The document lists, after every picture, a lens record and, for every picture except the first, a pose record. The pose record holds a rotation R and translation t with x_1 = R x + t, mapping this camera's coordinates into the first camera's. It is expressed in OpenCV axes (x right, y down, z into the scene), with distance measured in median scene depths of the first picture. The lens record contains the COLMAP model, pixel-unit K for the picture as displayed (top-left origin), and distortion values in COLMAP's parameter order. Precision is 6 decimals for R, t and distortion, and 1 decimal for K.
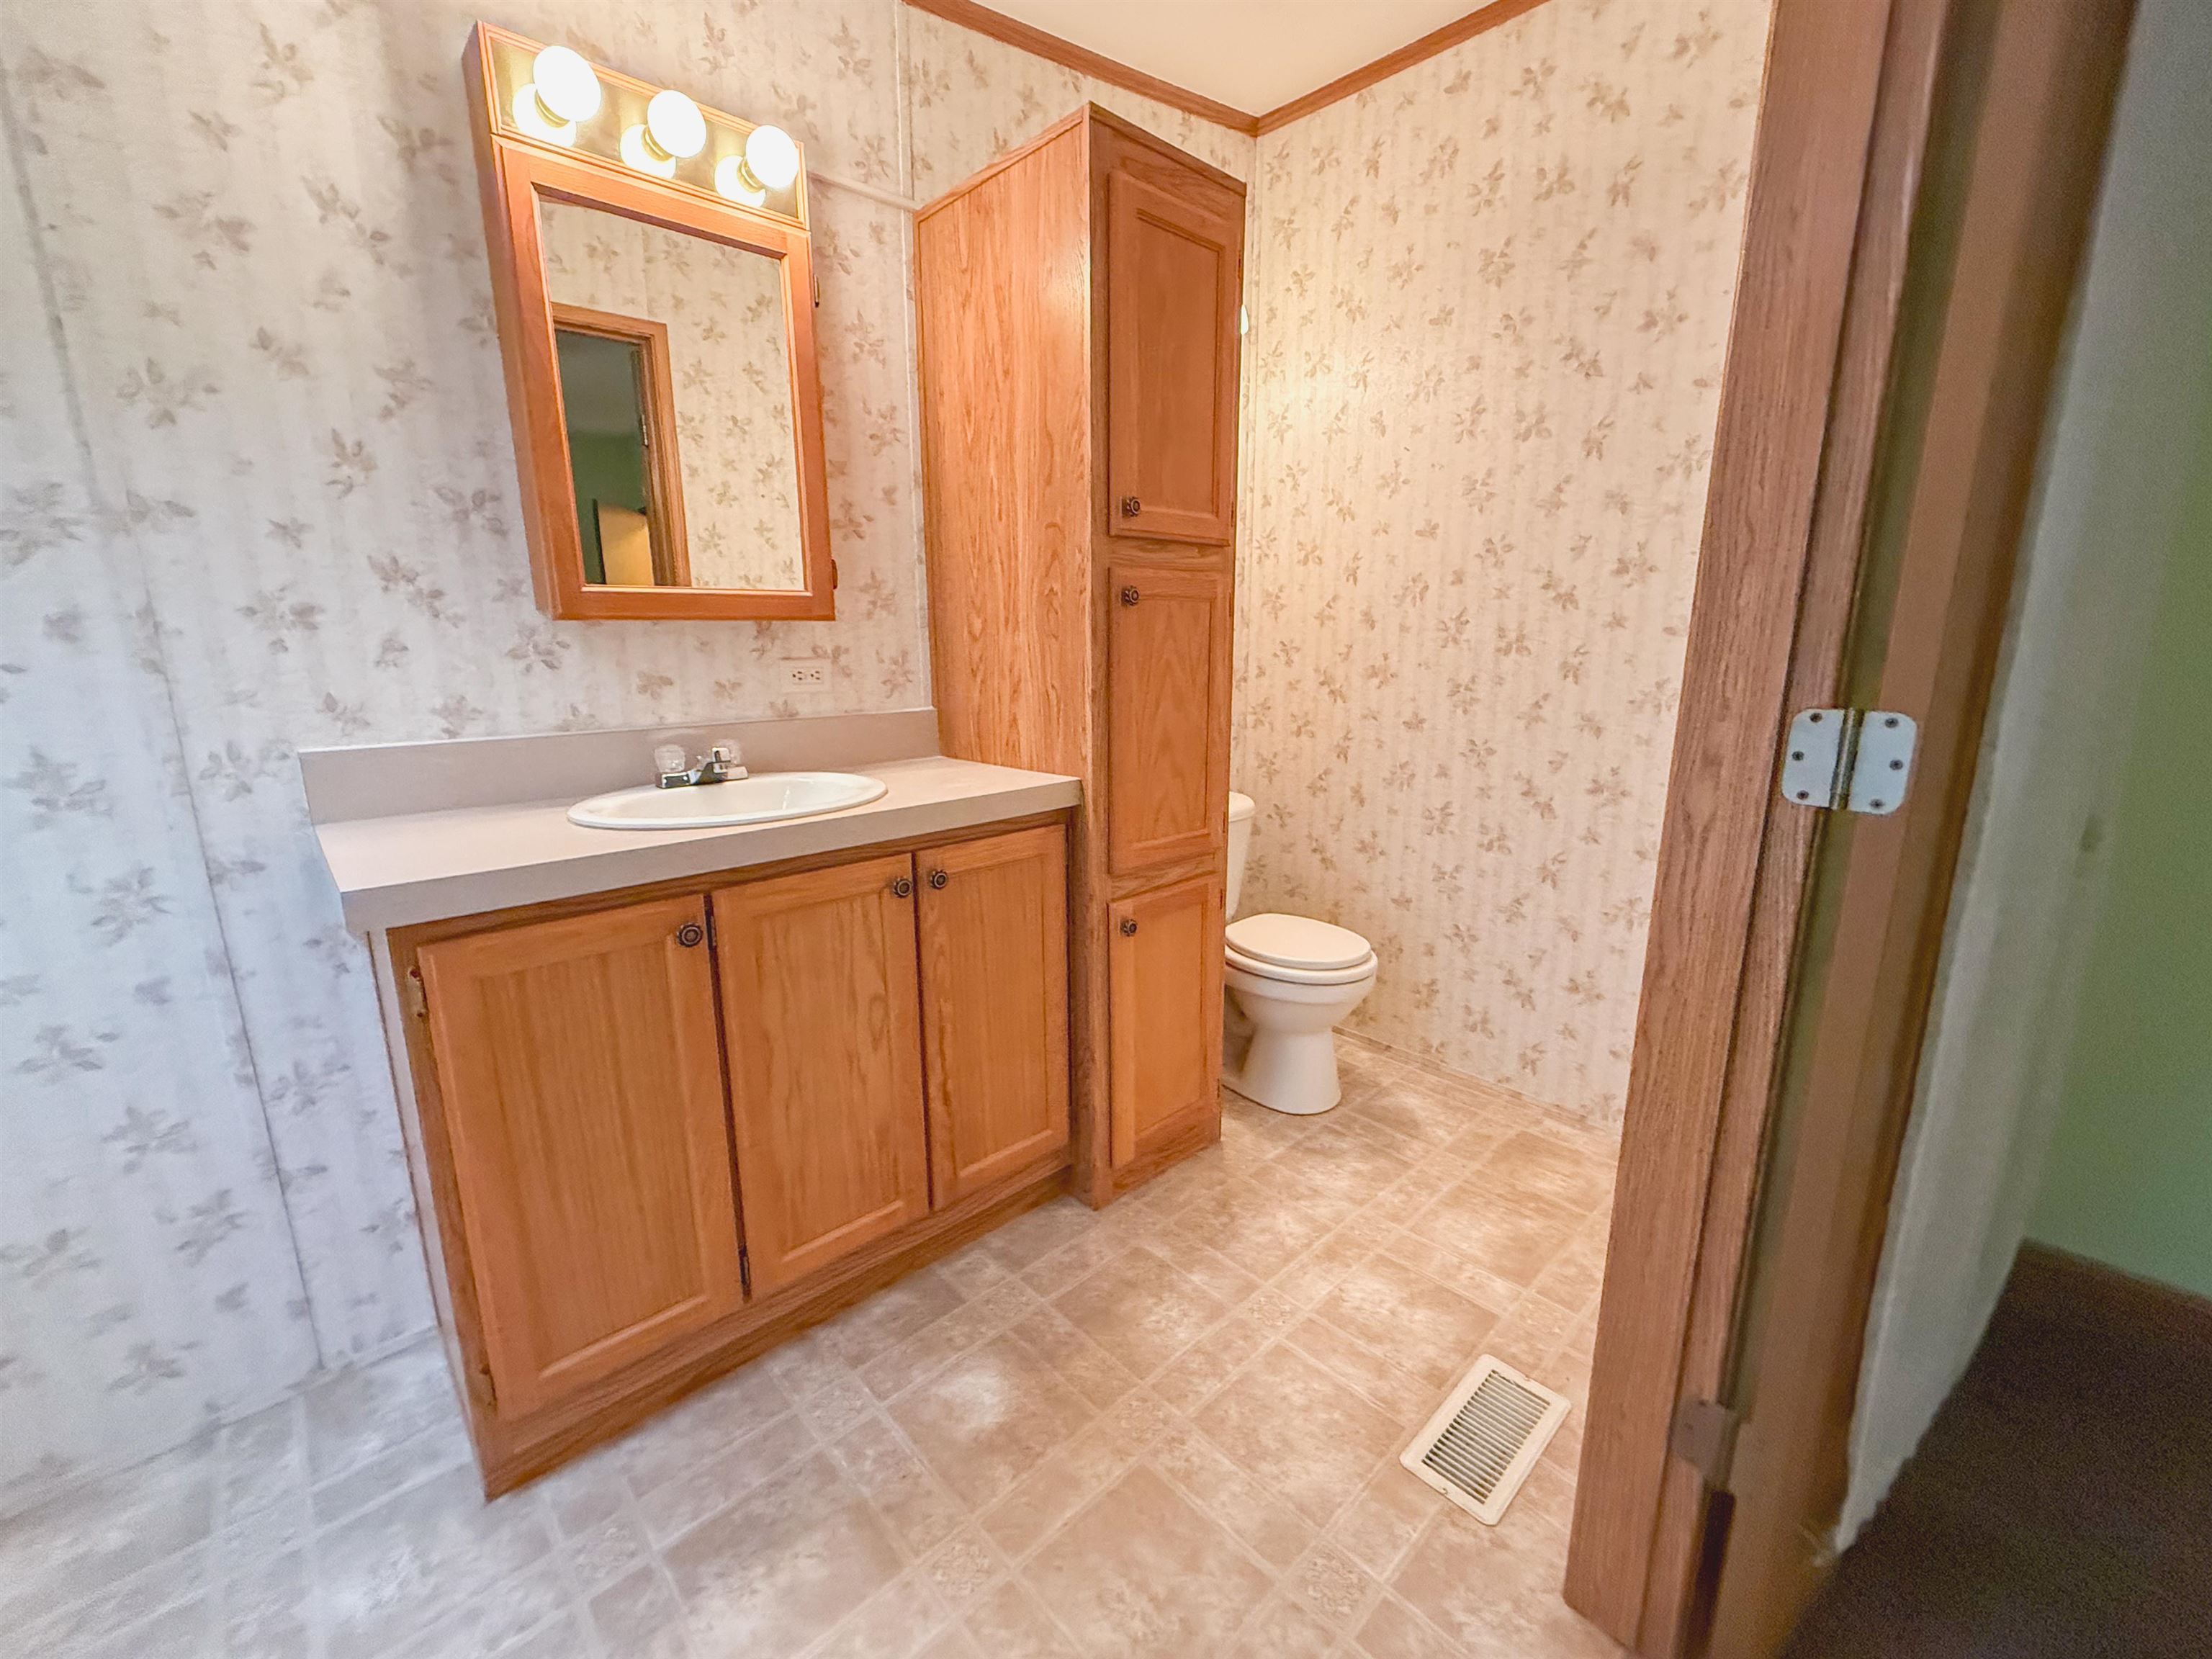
lens RADIAL K [[894.2, 0, 1105.1], [0, 894.2, 827.7], [0, 0, 1]] dist [0.000128, -0.000119]
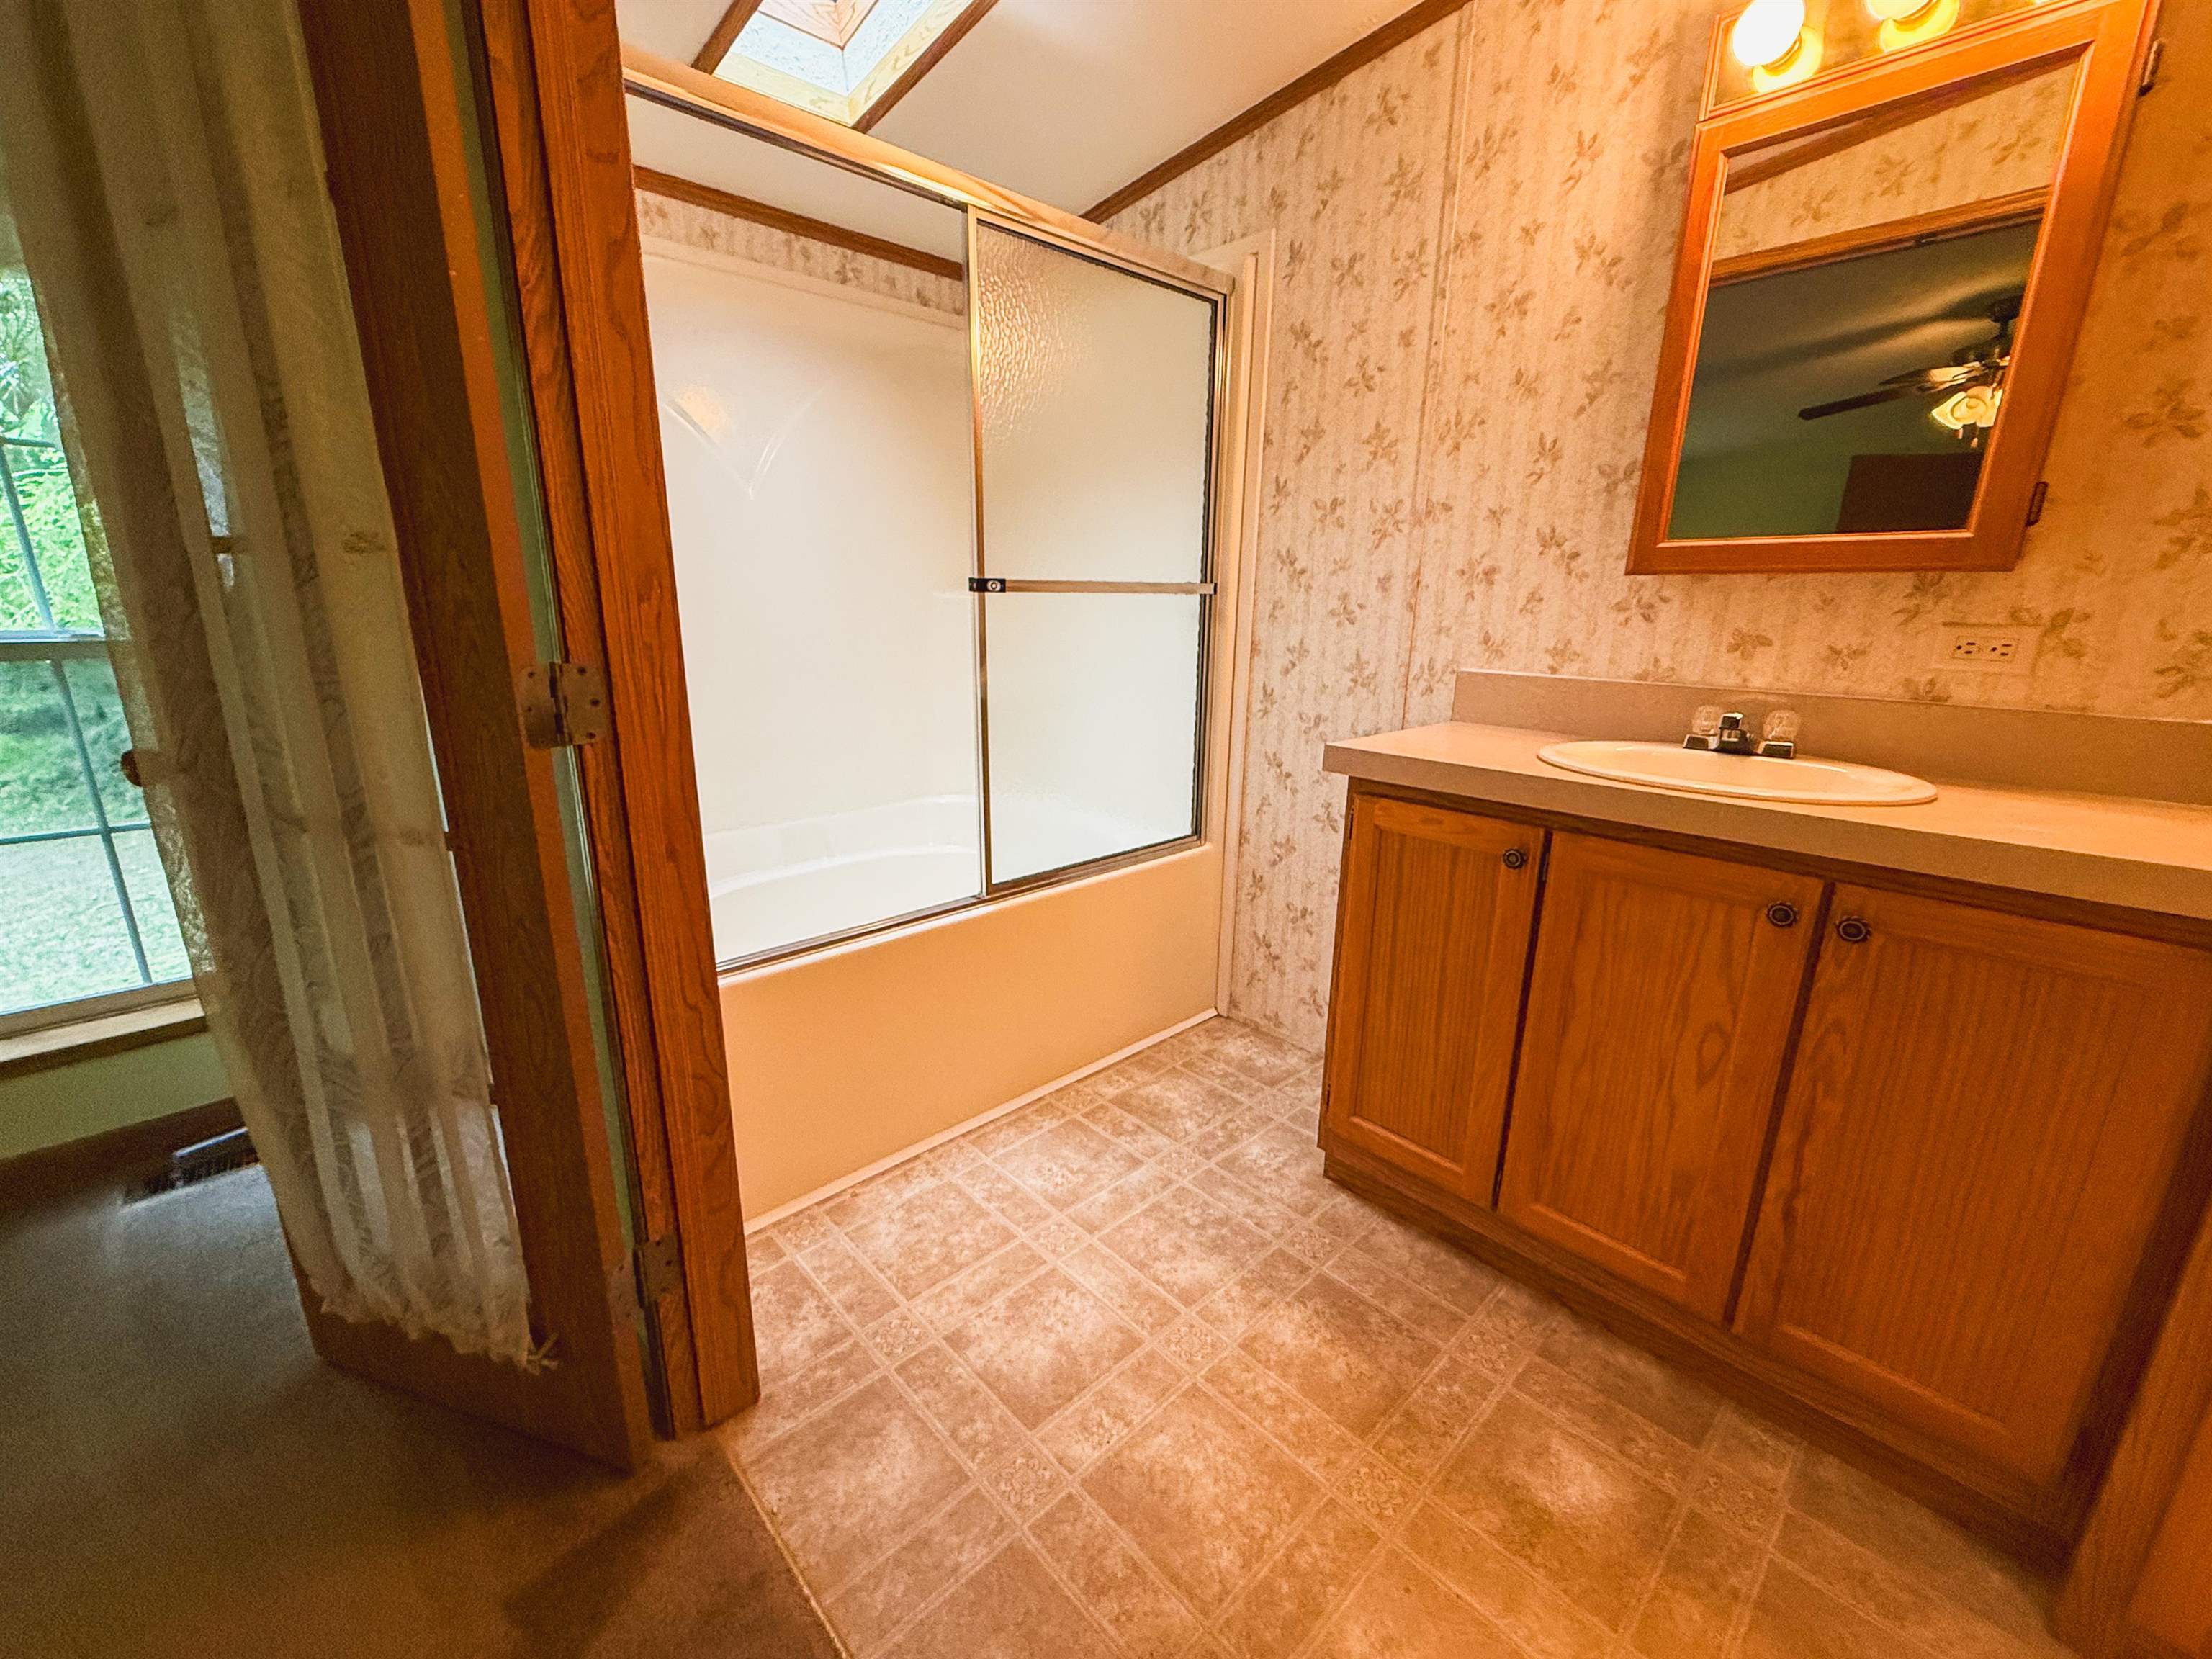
lens RADIAL K [[894.2, 0, 1103.3], [0, 894.2, 828.5], [0, 0, 1]] dist [0.000128, -0.000119]
pose [[0.003604, 0.253931, -0.967216, 0.529971], [-0.225659, 0.942480, 0.246596, -0.065107], [0.974200, 0.217372, 0.060699, 0.377132]]
